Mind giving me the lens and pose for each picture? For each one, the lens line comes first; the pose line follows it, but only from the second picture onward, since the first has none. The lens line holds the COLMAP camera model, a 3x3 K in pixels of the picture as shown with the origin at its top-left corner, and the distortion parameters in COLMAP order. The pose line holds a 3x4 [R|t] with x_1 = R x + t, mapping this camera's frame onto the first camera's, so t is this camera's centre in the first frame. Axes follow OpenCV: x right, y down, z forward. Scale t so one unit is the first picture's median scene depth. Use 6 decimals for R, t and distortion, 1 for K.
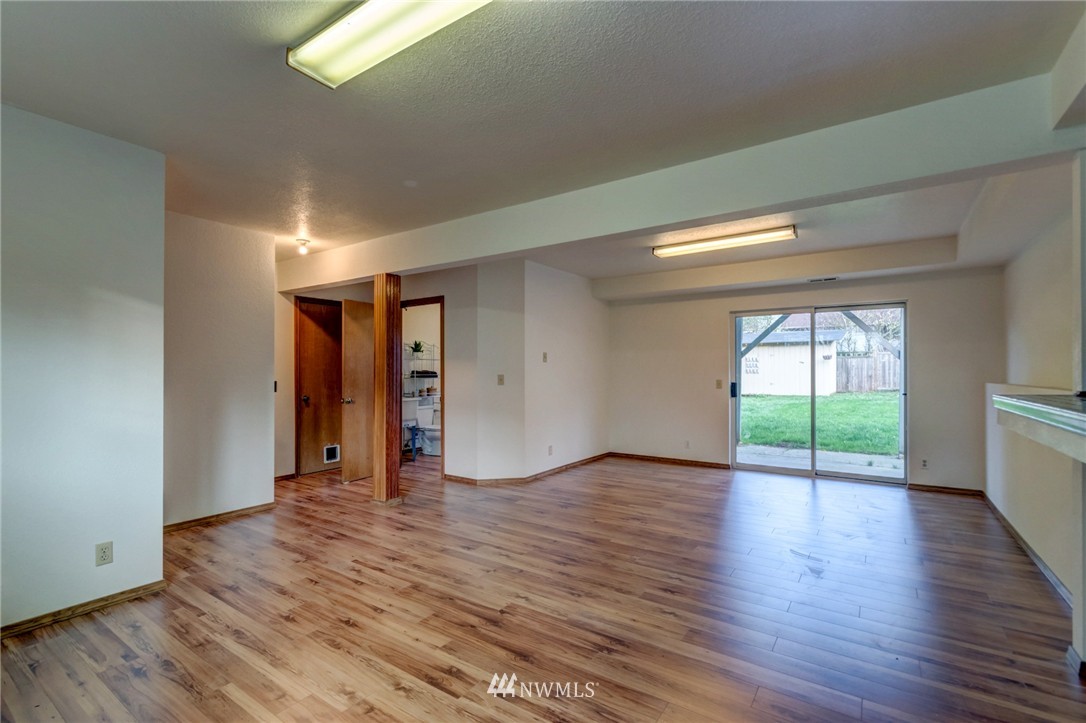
lens RADIAL K [[490.6, 0, 516.0], [0, 490.6, 376.0], [0, 0, 1]] dist [0.001428, -0.001427]
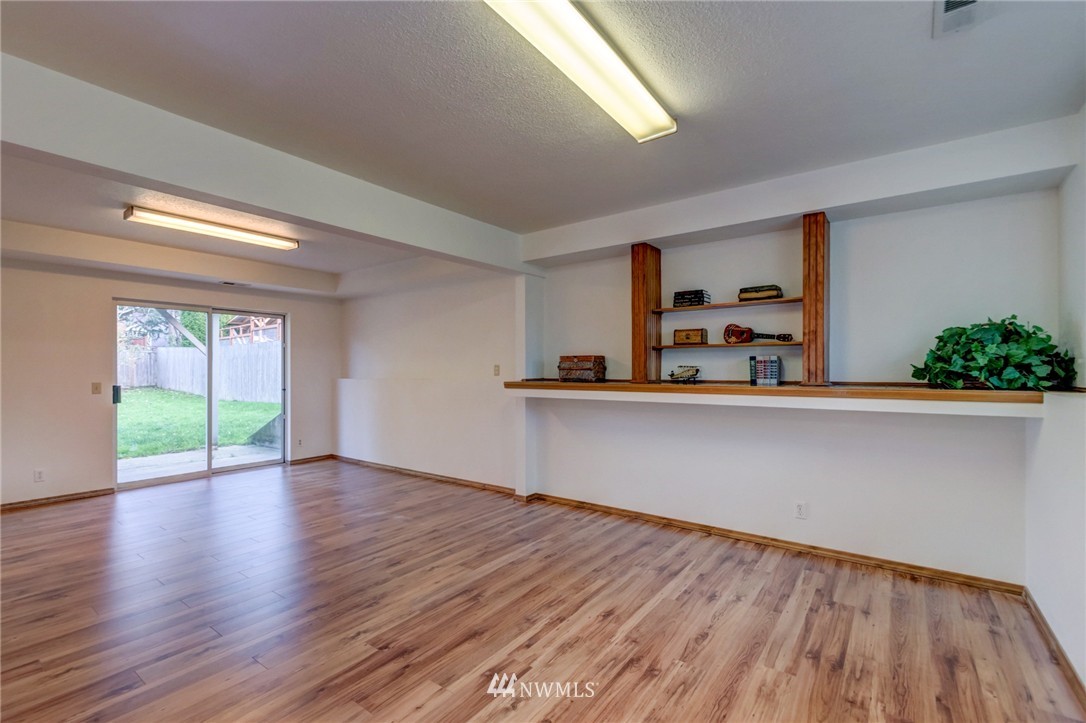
lens RADIAL K [[490.6, 0, 545.0], [0, 490.6, 367.4], [0, 0, 1]] dist [0.001428, -0.001427]
pose [[0.000712, 0.002635, 0.999996, -0.724634], [0.015232, 0.999880, -0.002645, -0.006391], [-0.999884, 0.015234, 0.000672, 0.571292]]
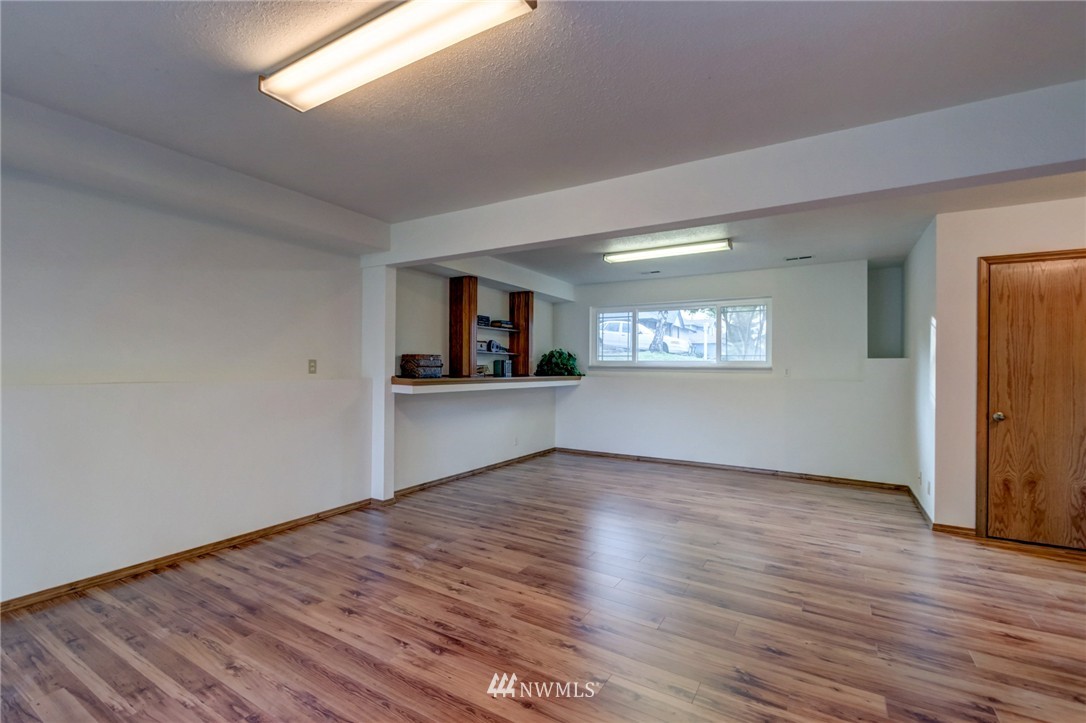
lens RADIAL K [[490.6, 0, 514.4], [0, 490.6, 364.2], [0, 0, 1]] dist [0.001428, -0.001427]
pose [[-0.997646, -0.009714, -0.067881, 0.489672], [-0.010136, 0.999931, 0.005871, -0.022223], [0.067820, 0.006545, -0.997676, 2.055774]]
